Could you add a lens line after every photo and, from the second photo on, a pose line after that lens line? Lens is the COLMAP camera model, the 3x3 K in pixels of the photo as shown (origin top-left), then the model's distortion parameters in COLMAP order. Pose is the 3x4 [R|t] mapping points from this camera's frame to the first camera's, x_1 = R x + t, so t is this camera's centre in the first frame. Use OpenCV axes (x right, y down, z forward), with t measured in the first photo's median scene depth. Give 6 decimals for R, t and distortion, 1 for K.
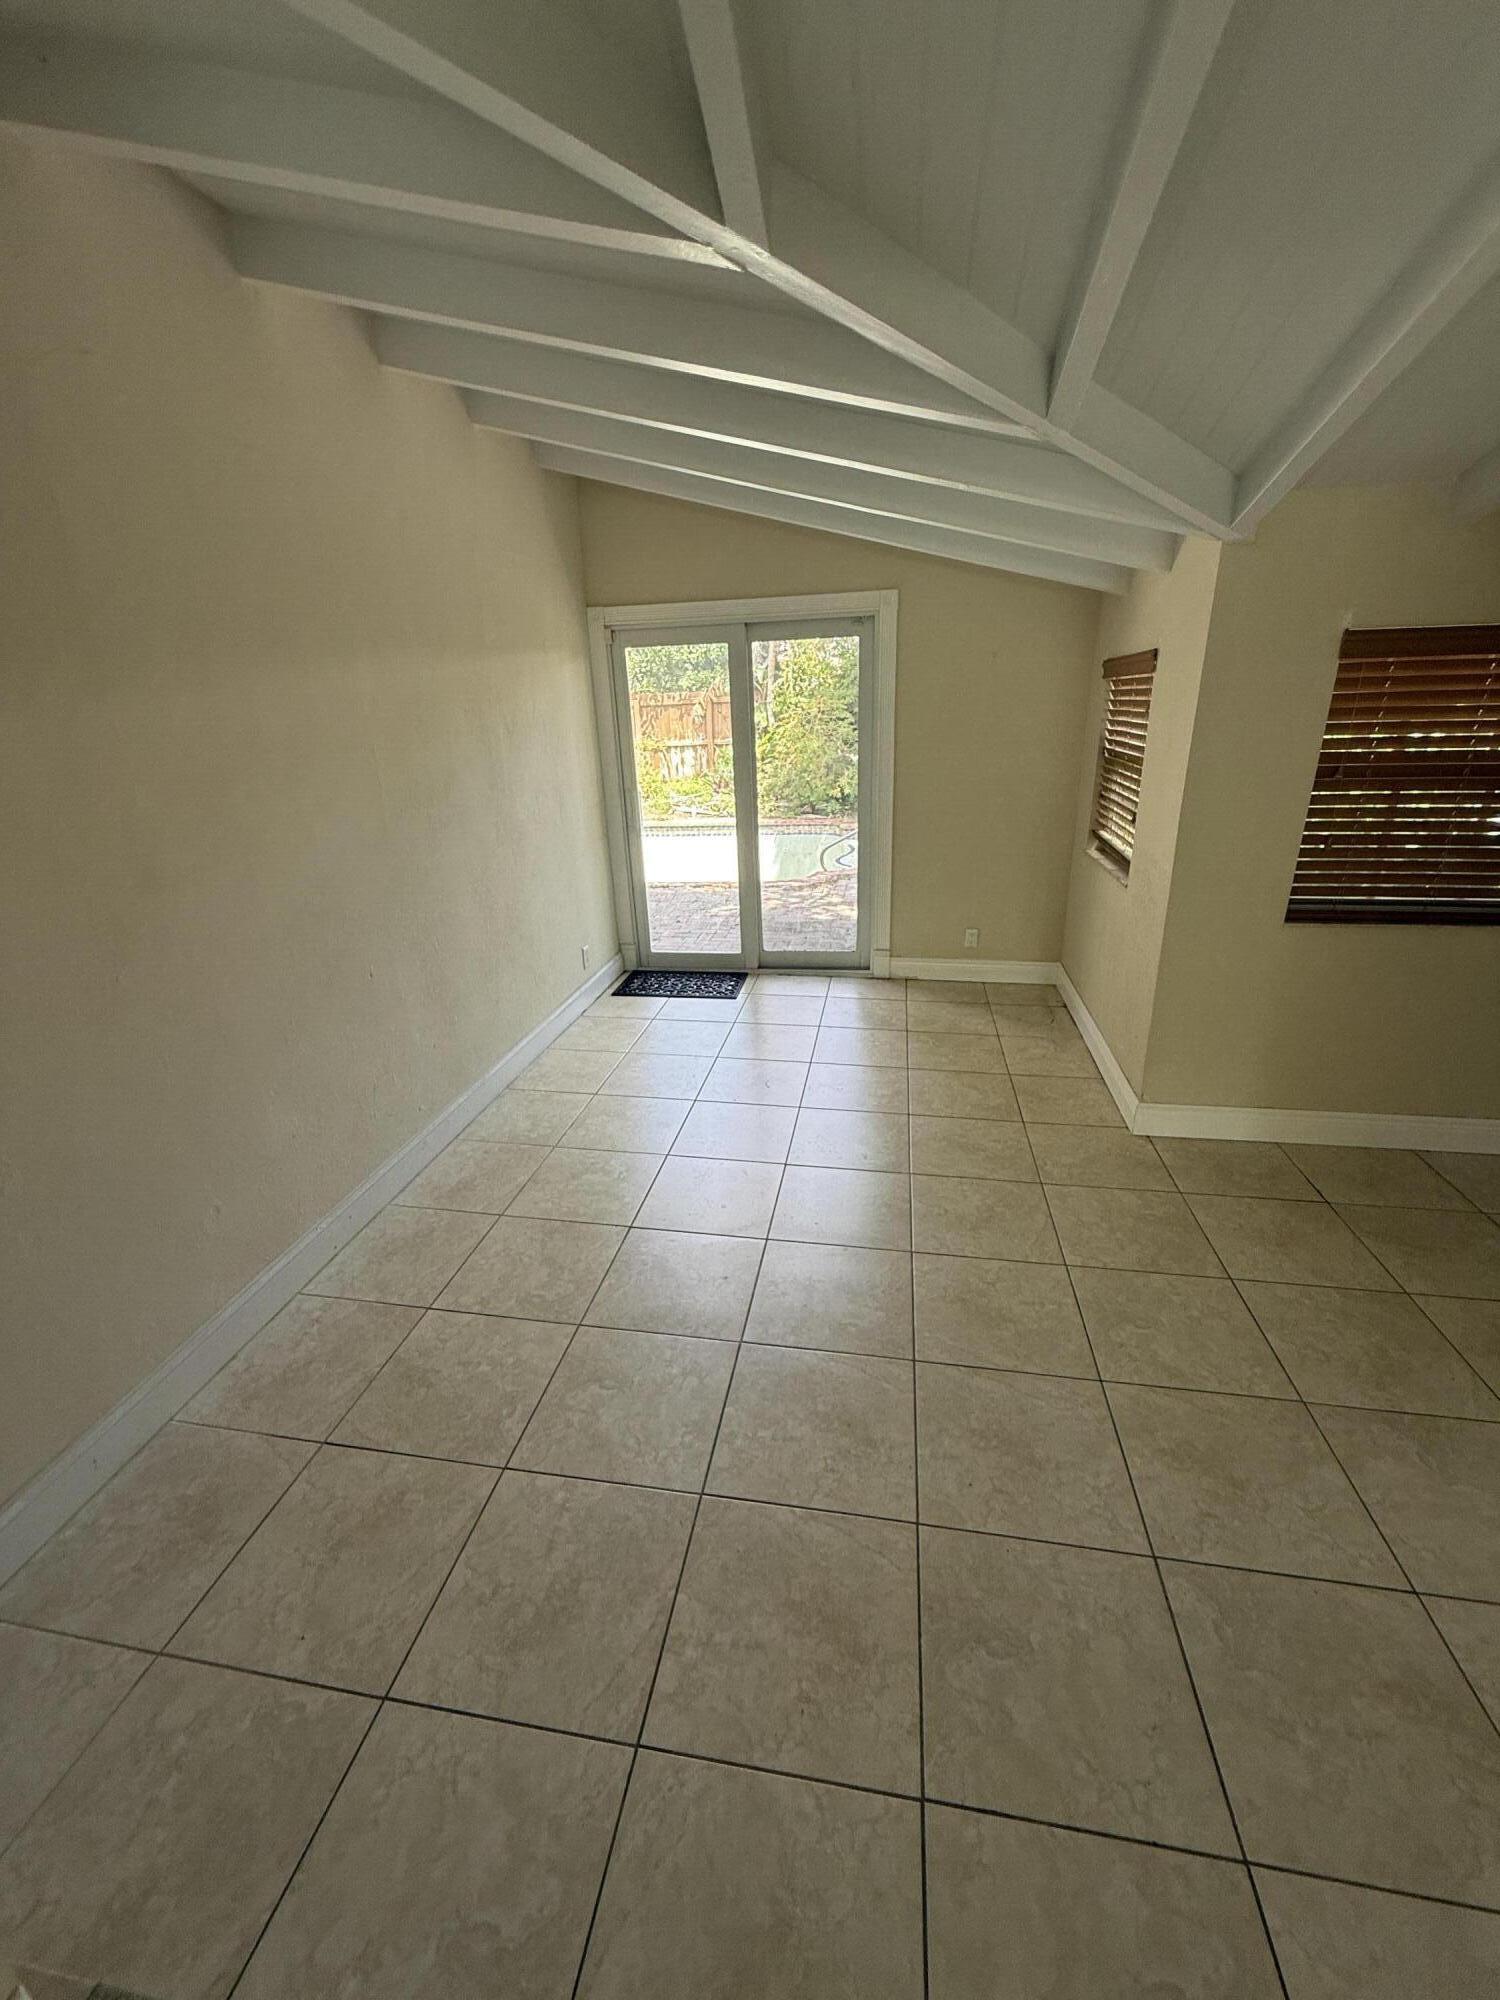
lens RADIAL K [[805.9, 0, 753.6], [0, 805.9, 1003.5], [0, 0, 1]] dist [-0.001469, -0.000646]
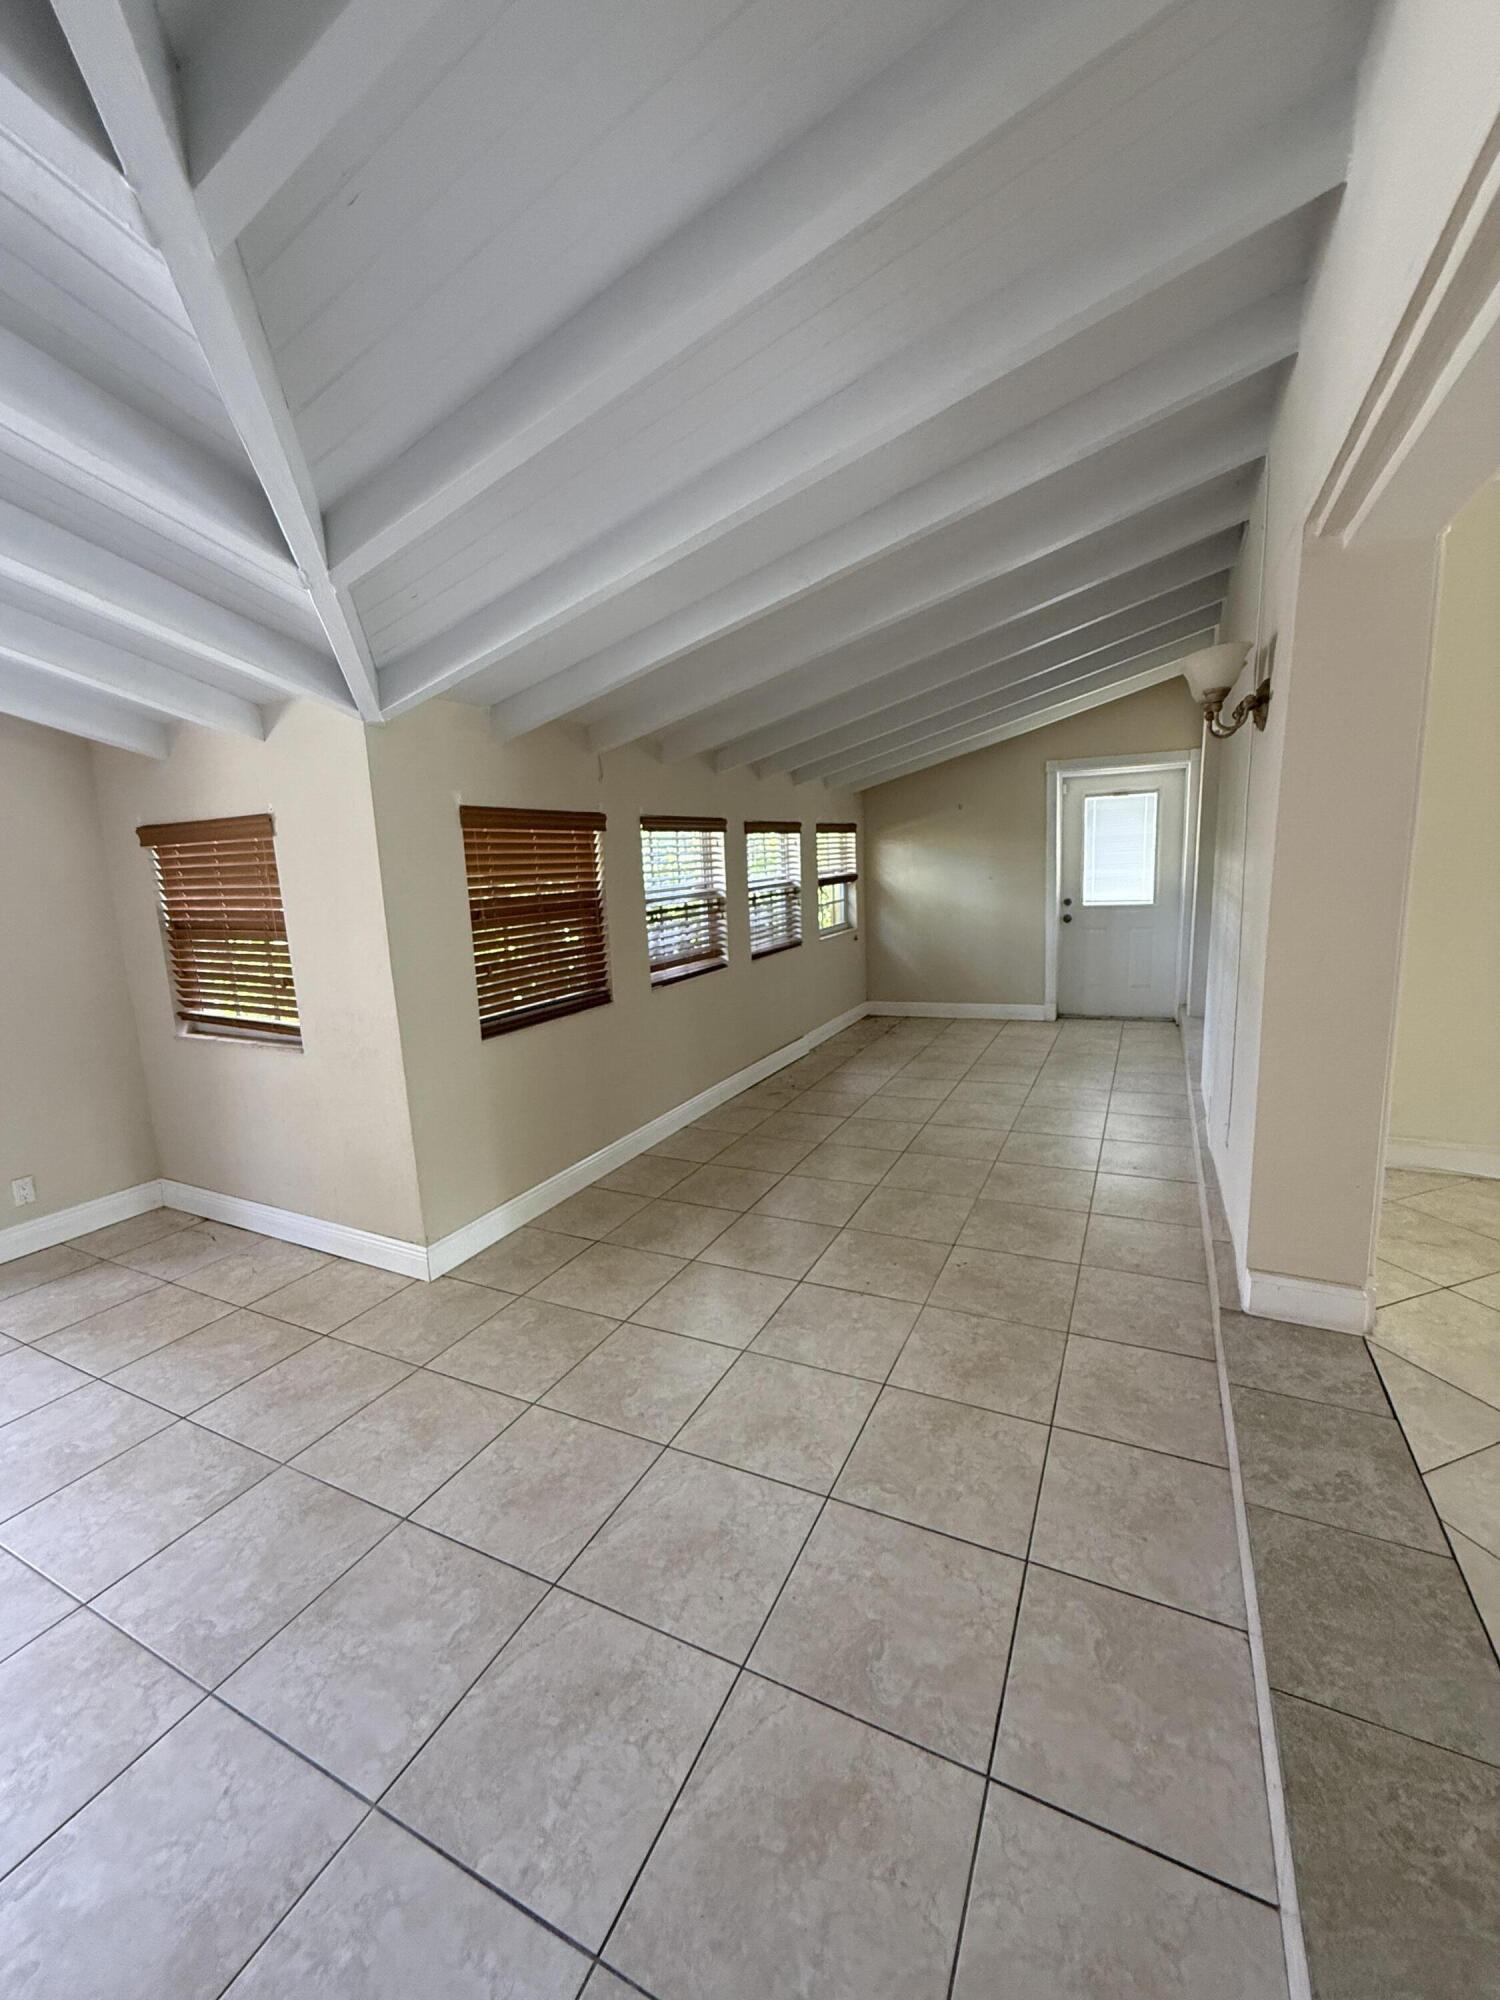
lens RADIAL K [[805.9, 0, 751.5], [0, 805.9, 995.6], [0, 0, 1]] dist [-0.001469, -0.000646]
pose [[0.286178, -0.145081, 0.947129, -0.355138], [0.361439, 0.931793, 0.033522, -0.063342], [-0.887392, 0.332736, 0.319097, 0.280593]]
